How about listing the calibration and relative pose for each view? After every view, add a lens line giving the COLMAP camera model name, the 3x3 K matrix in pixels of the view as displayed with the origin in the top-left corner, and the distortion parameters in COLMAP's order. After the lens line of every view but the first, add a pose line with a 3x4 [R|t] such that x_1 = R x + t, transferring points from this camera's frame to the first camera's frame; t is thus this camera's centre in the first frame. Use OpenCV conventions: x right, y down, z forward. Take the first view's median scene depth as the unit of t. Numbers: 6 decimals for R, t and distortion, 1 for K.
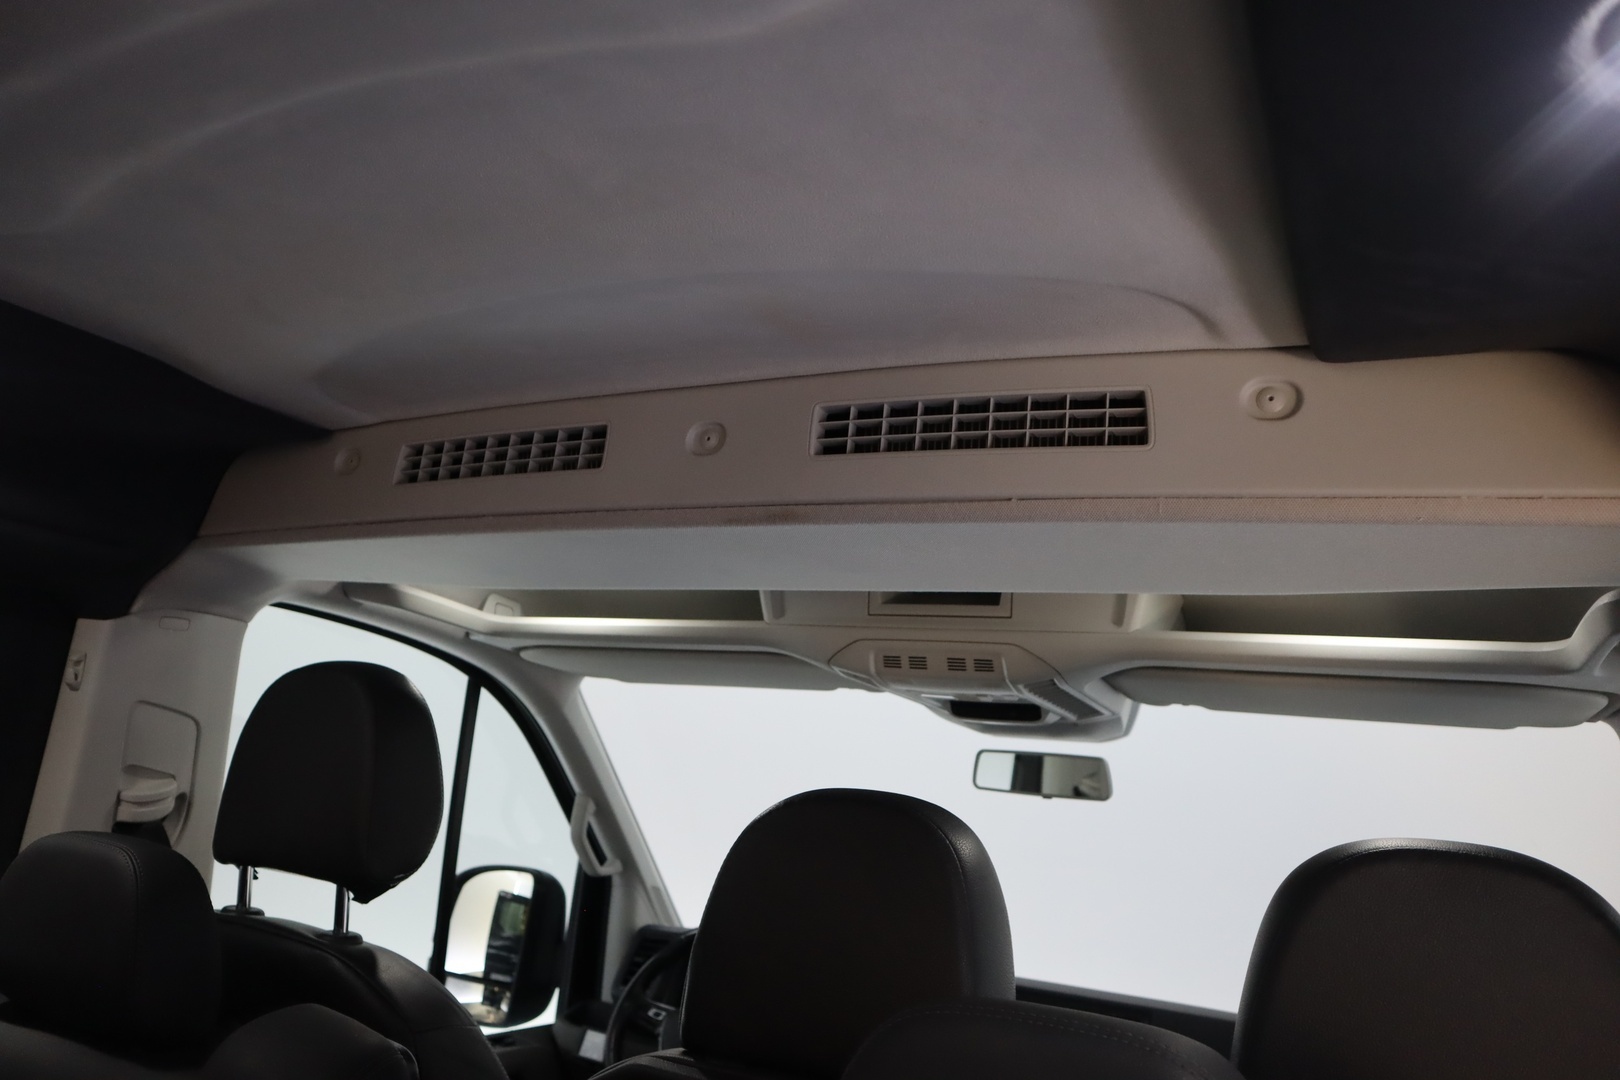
lens RADIAL K [[1135.4, 0, 810.0], [0, 1135.4, 540.5], [0, 0, 1]] dist [-0.087263, 0.043458]
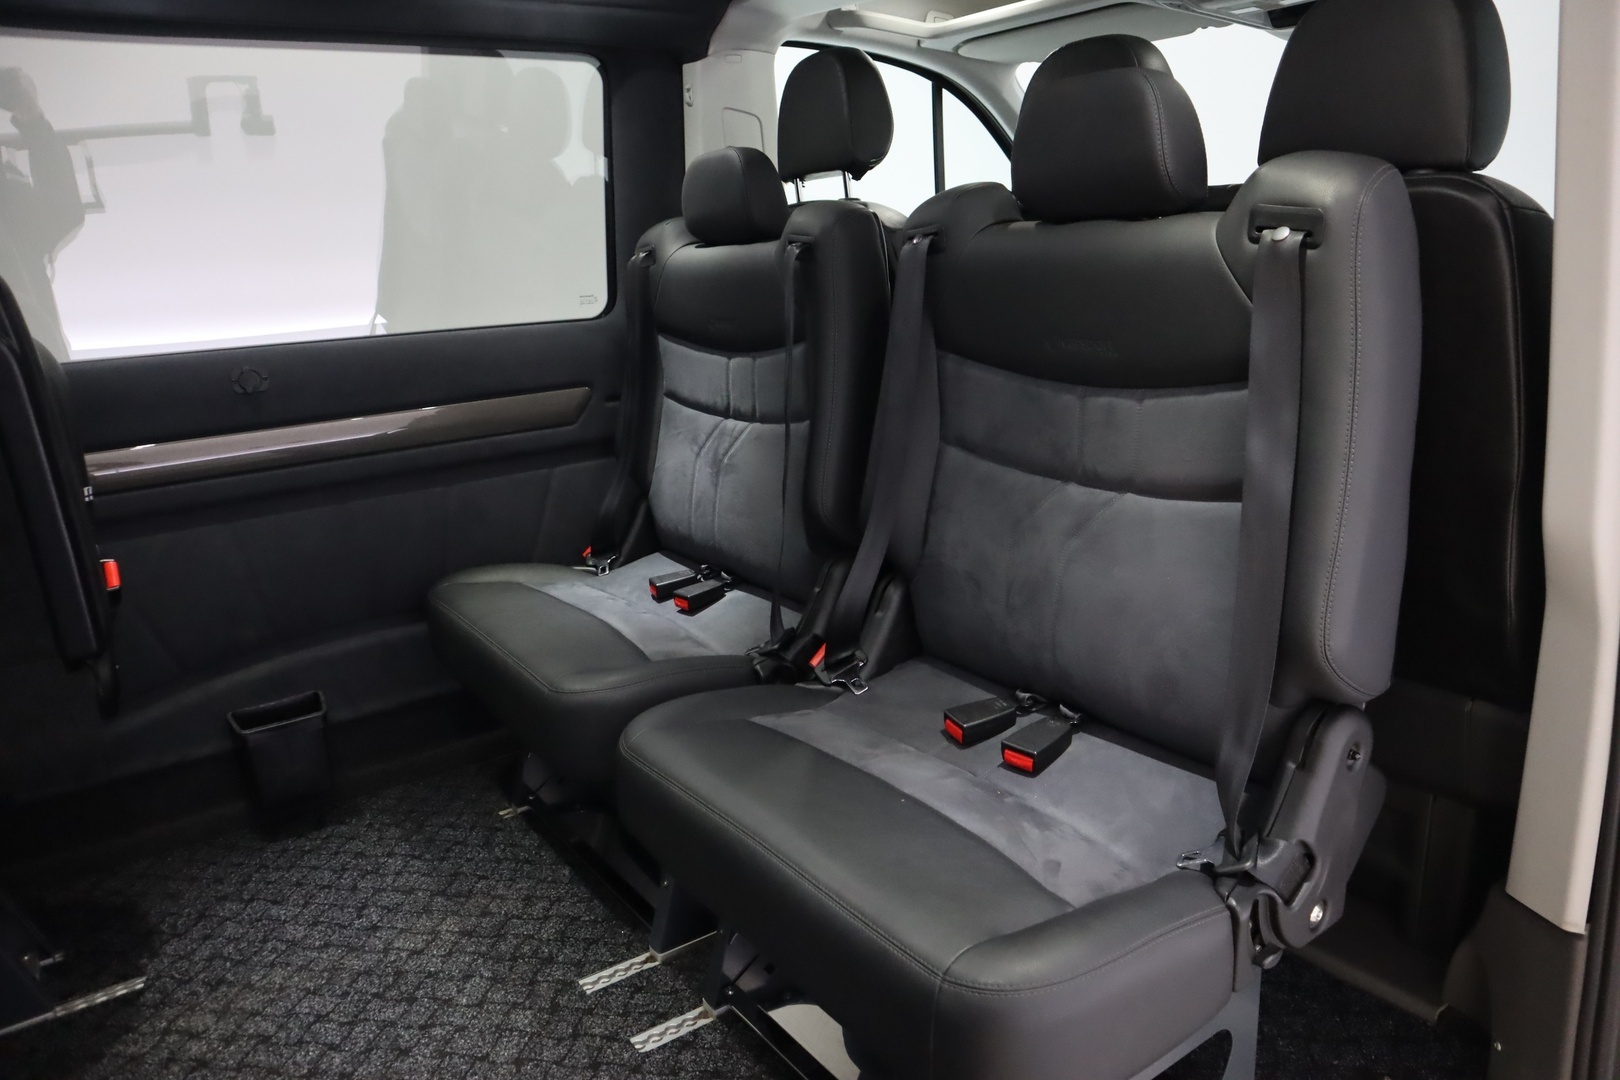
lens RADIAL K [[1135.4, 0, 808.6], [0, 1135.4, 537.1], [0, 0, 1]] dist [-0.087263, 0.043458]
pose [[0.880185, -0.008957, -0.474546, 0.266655], [0.211704, 0.902263, 0.375637, 0.098181], [0.424801, -0.431093, 0.796055, -0.503885]]
